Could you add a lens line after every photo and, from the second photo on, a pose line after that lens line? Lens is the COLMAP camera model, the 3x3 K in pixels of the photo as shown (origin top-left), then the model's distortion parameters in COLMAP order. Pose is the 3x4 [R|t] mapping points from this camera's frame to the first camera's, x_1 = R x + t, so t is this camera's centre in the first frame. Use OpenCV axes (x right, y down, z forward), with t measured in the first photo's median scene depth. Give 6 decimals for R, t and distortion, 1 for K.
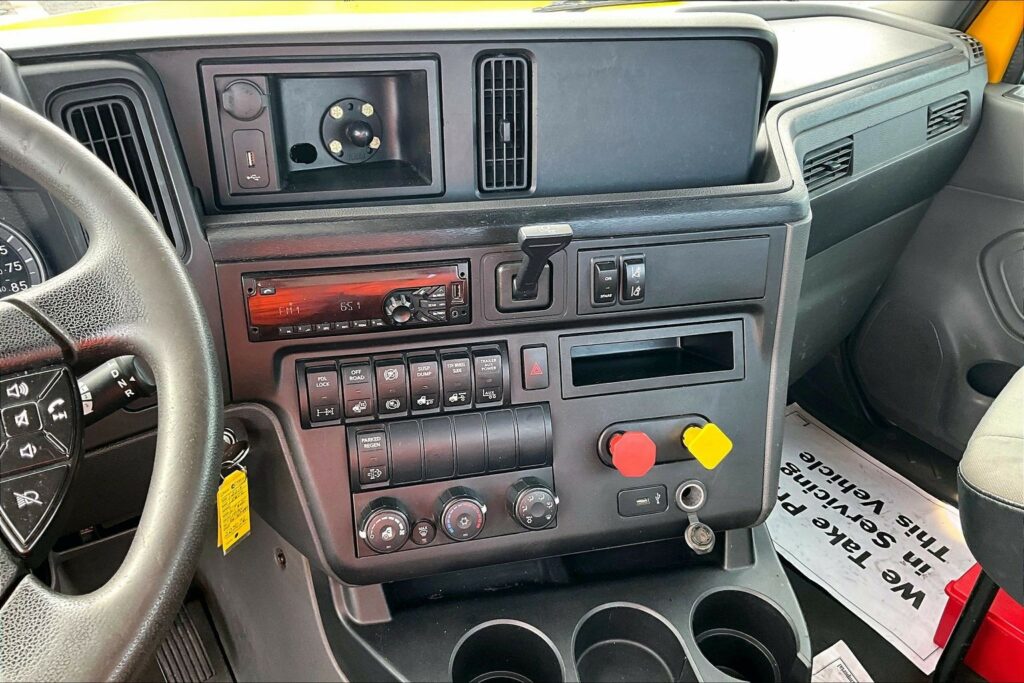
lens RADIAL K [[847.5, 0, 510.9], [0, 847.5, 348.3], [0, 0, 1]] dist [0.073450, -0.137557]
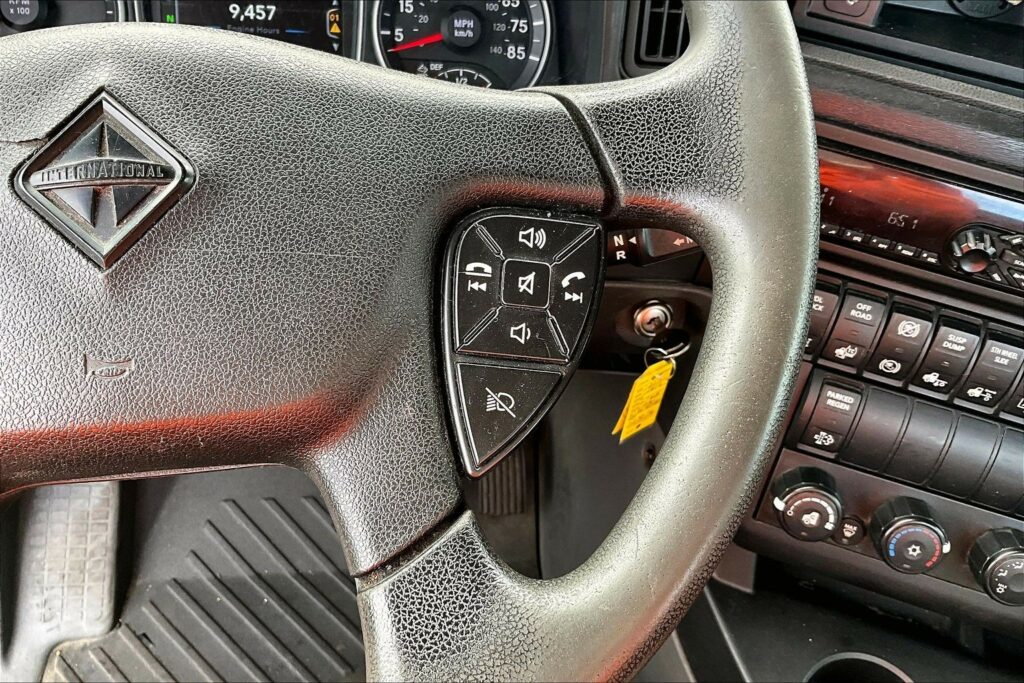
lens RADIAL K [[847.5, 0, 511.5], [0, 847.5, 358.0], [0, 0, 1]] dist [0.073450, -0.137557]
pose [[0.854295, 0.418219, -0.308663, -0.180582], [-0.346318, 0.900789, 0.261998, -0.018844], [0.387613, -0.116928, 0.914376, 0.191669]]
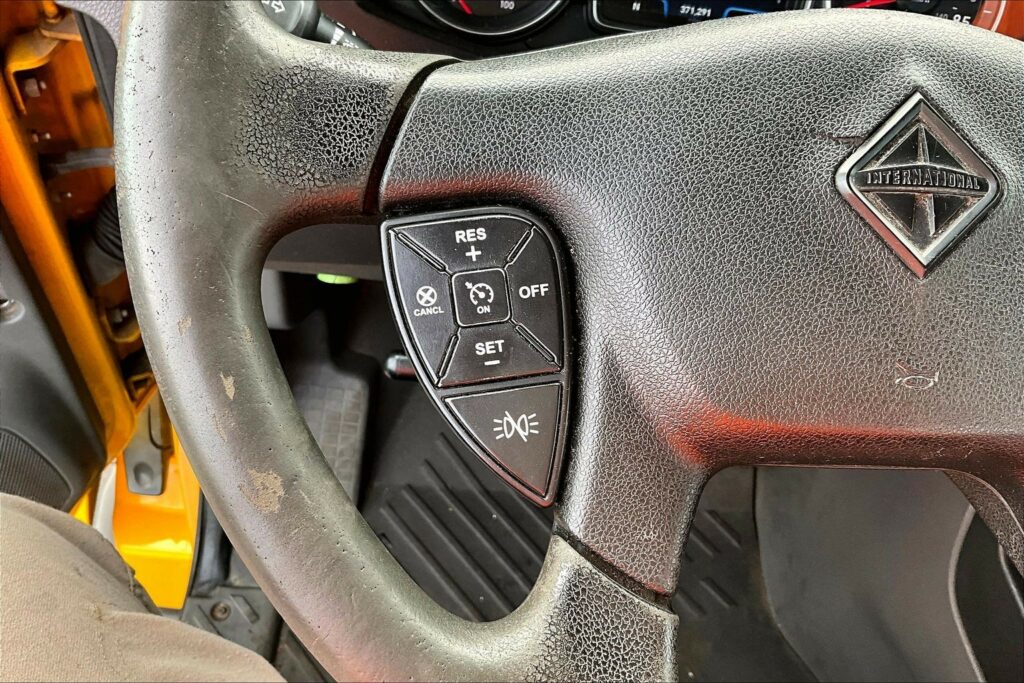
lens RADIAL K [[847.5, 0, 513.0], [0, 847.5, 348.8], [0, 0, 1]] dist [0.073450, -0.137557]
pose [[0.780074, 0.537212, -0.320762, -0.414550], [-0.421542, 0.830082, 0.365055, 0.053540], [0.462371, -0.149556, 0.873983, 0.080535]]
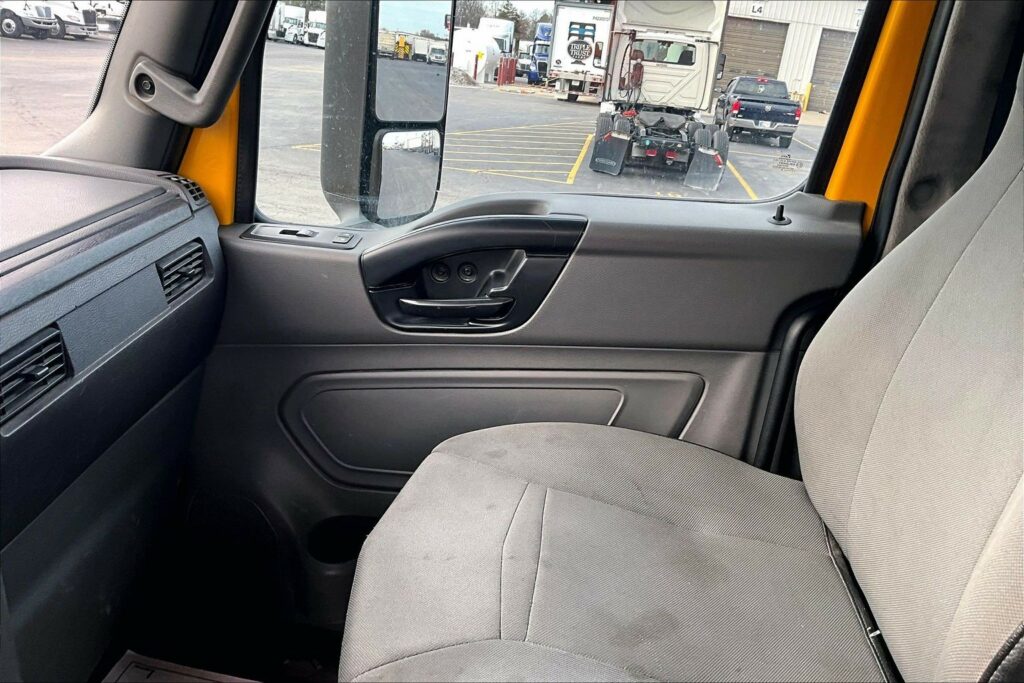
lens RADIAL K [[847.5, 0, 513.8], [0, 847.5, 342.8], [0, 0, 1]] dist [0.073450, -0.137557]
pose [[0.691769, -0.221274, 0.687382, 0.228456], [0.336375, 0.941056, -0.035588, -0.108215], [-0.638990, 0.255836, 0.725424, 0.336809]]
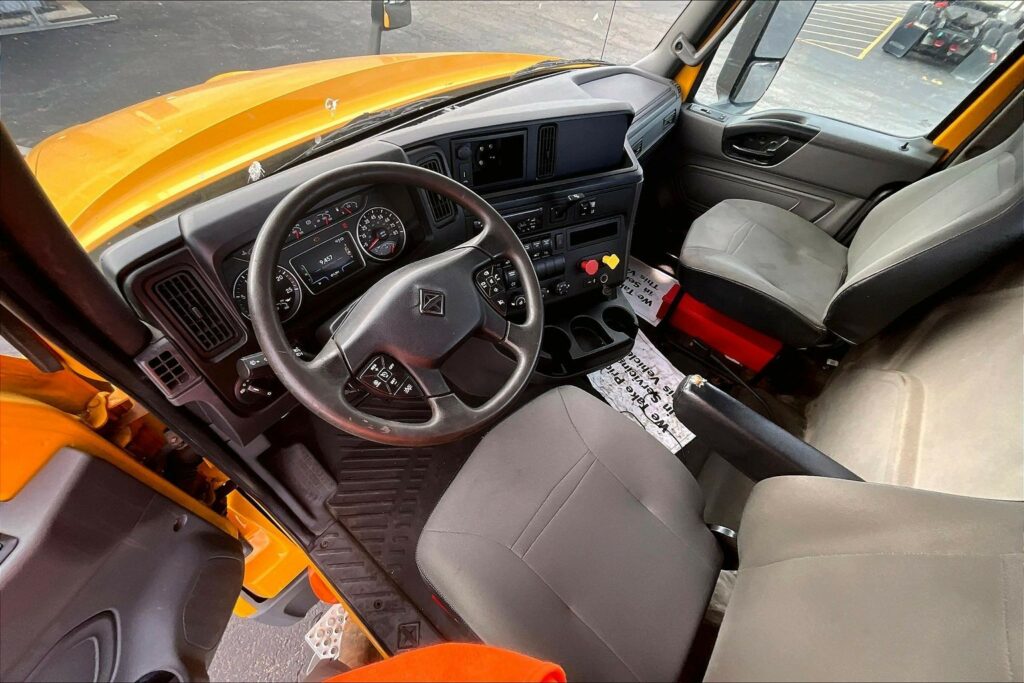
lens RADIAL K [[408.0, 0, 511.5], [0, 408.0, 342.6], [0, 0, 1]] dist [-0.000349, -0.001862]
pose [[0.969384, -0.147975, 0.195953, -0.447950], [0.077781, 0.941974, 0.326550, -0.118461], [-0.232904, -0.301311, 0.924644, -0.360292]]
